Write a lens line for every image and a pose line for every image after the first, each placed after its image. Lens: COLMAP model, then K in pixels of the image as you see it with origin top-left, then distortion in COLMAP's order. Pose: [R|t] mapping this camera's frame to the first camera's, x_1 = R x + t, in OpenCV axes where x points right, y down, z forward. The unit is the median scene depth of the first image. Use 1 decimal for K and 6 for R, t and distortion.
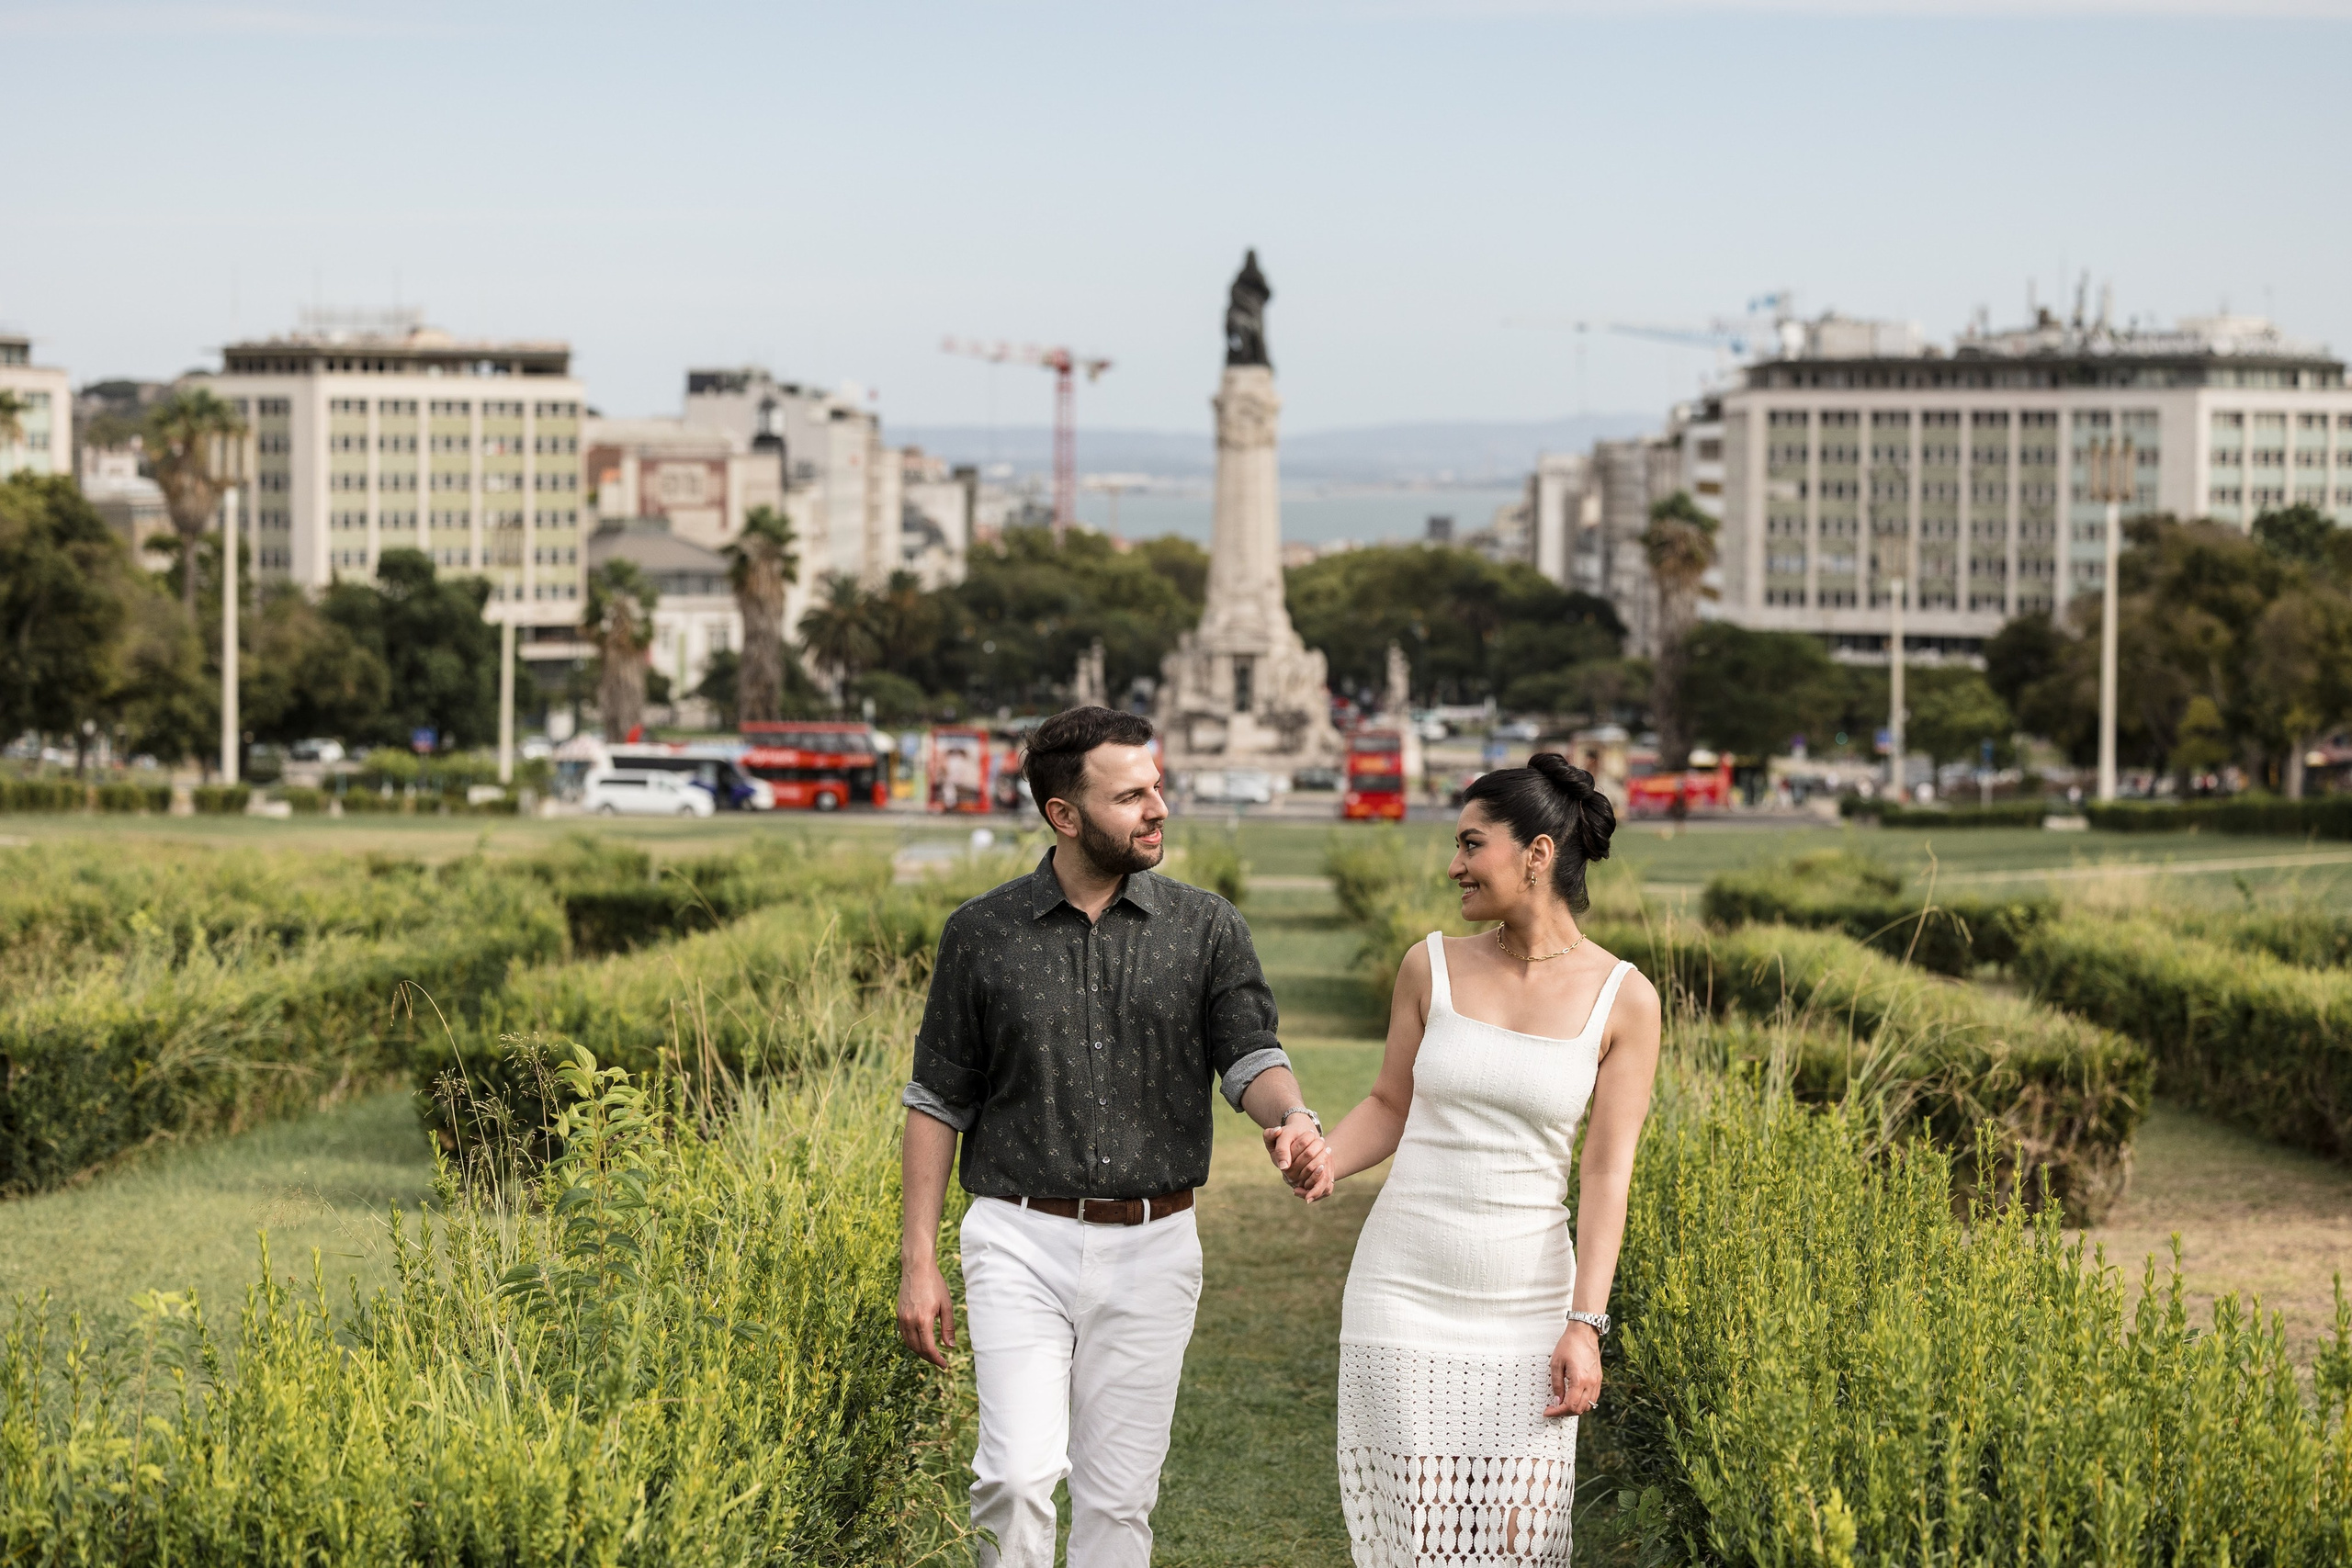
lens RADIAL K [[5483.1, 0, 1176.0], [0, 5483.1, 784.0], [0, 0, 1]] dist [-0.007222, -0.370073]
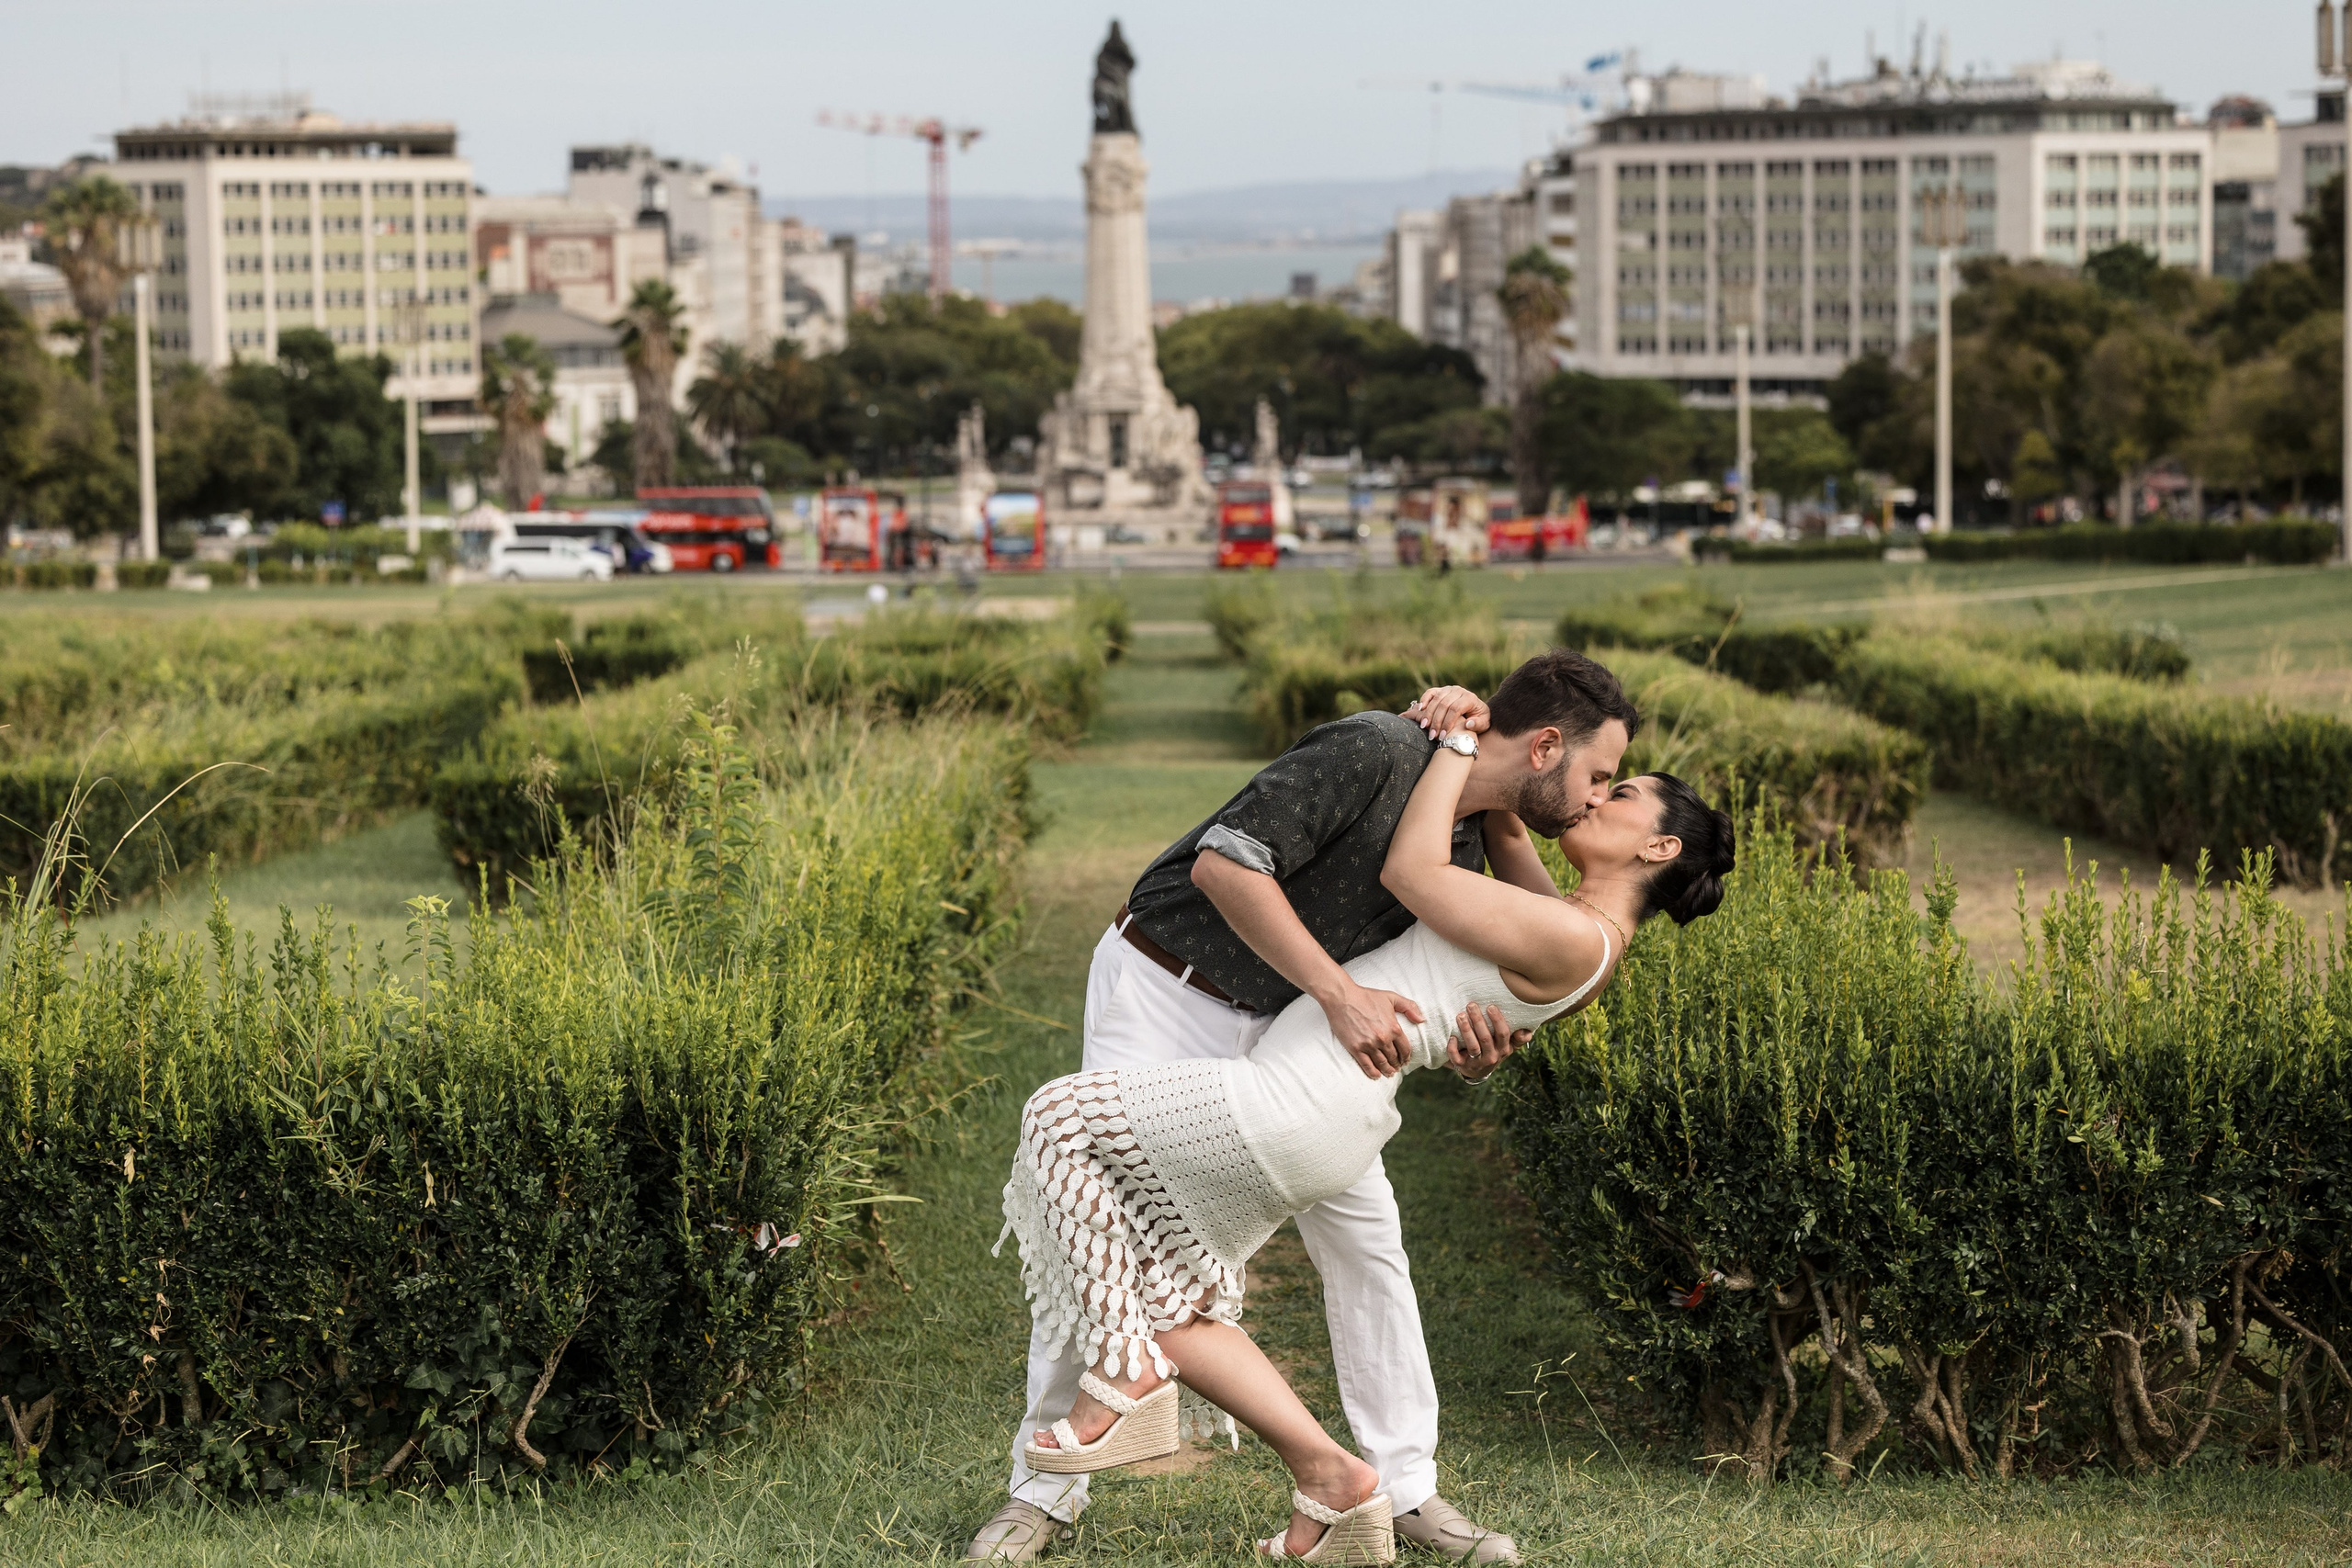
lens RADIAL K [[4725.3, 0, 1176.0], [0, 4725.3, 784.0], [0, 0, 1]] dist [-0.031866, 0.663516]
pose [[0.999535, -0.024626, 0.017967, 0.005625], [0.023636, 0.998294, 0.053381, -0.000817], [-0.019251, -0.052932, 0.998413, 0.102880]]
